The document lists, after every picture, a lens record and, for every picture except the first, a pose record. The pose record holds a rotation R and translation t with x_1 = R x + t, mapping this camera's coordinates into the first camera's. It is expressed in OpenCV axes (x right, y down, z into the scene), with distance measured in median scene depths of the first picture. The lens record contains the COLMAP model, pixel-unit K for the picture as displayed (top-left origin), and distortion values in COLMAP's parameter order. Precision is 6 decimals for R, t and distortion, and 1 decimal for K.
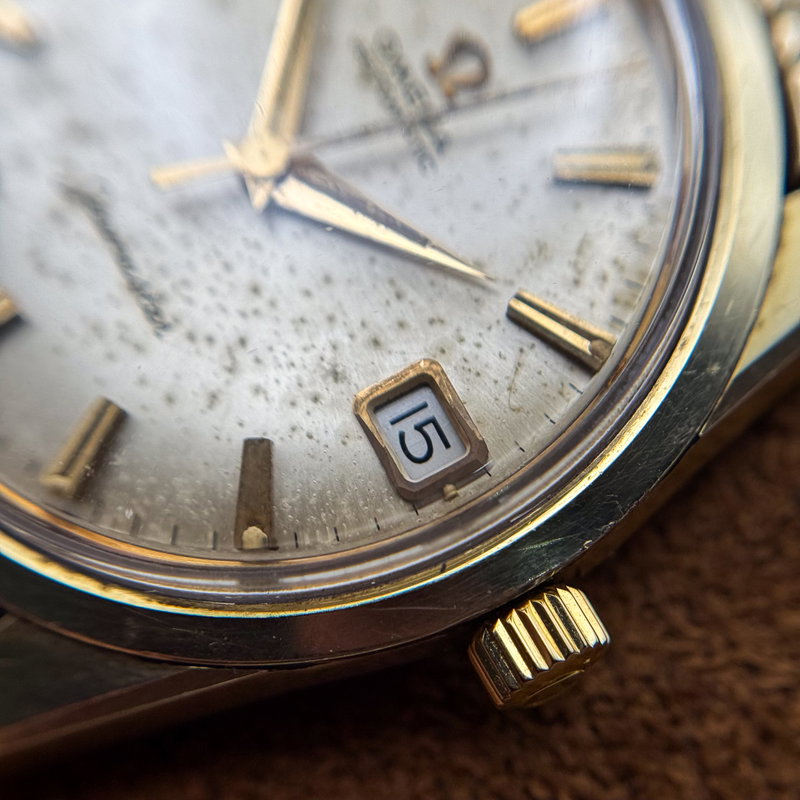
lens RADIAL K [[1627.4, 0, 416.9], [0, 1627.4, 434.5], [0, 0, 1]] dist [0.548949, 0.014179]
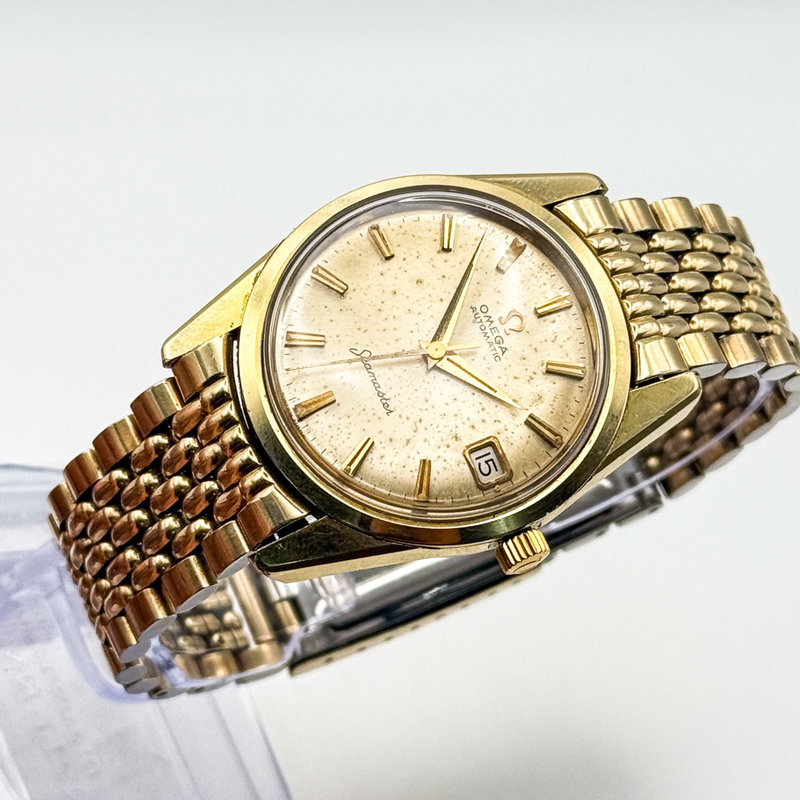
lens RADIAL K [[2513.5, 0, 400.0], [0, 2513.5, 400.0], [0, 0, 1]] dist [-0.005069, -0.694794]
pose [[0.983810, 0.112477, 0.139522, -0.688626], [-0.110640, 0.993641, -0.020883, -0.003479], [-0.140984, 0.005108, 0.989999, -2.864382]]
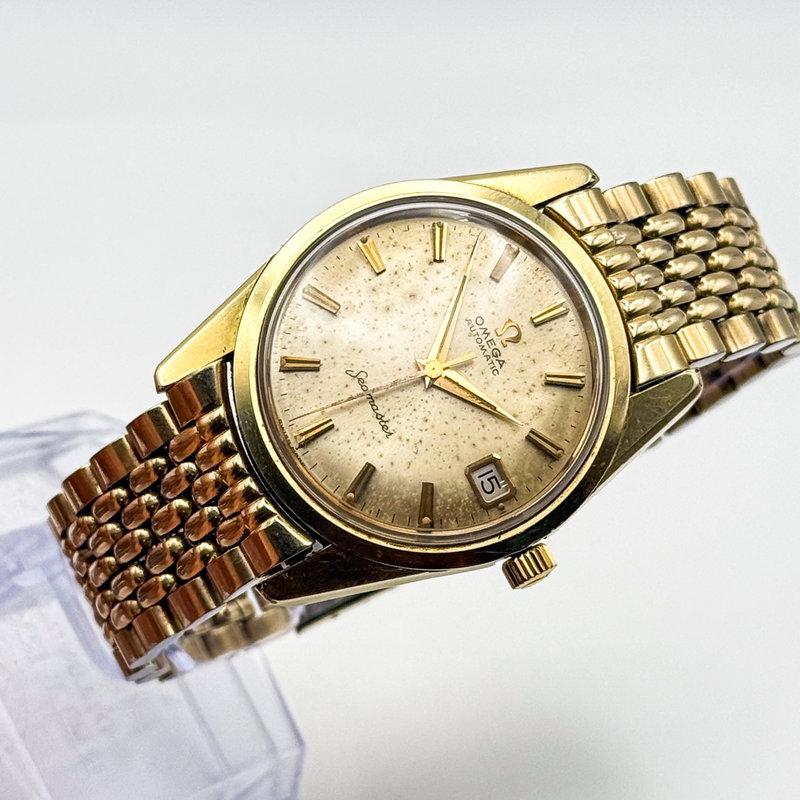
lens RADIAL K [[2513.5, 0, 400.0], [0, 2513.5, 400.0], [0, 0, 1]] dist [-0.005069, -0.694794]
pose [[0.986319, 0.043636, 0.158968, -0.758400], [-0.062788, 0.991083, 0.117525, -0.574804], [-0.152422, -0.125899, 0.980264, -2.781218]]
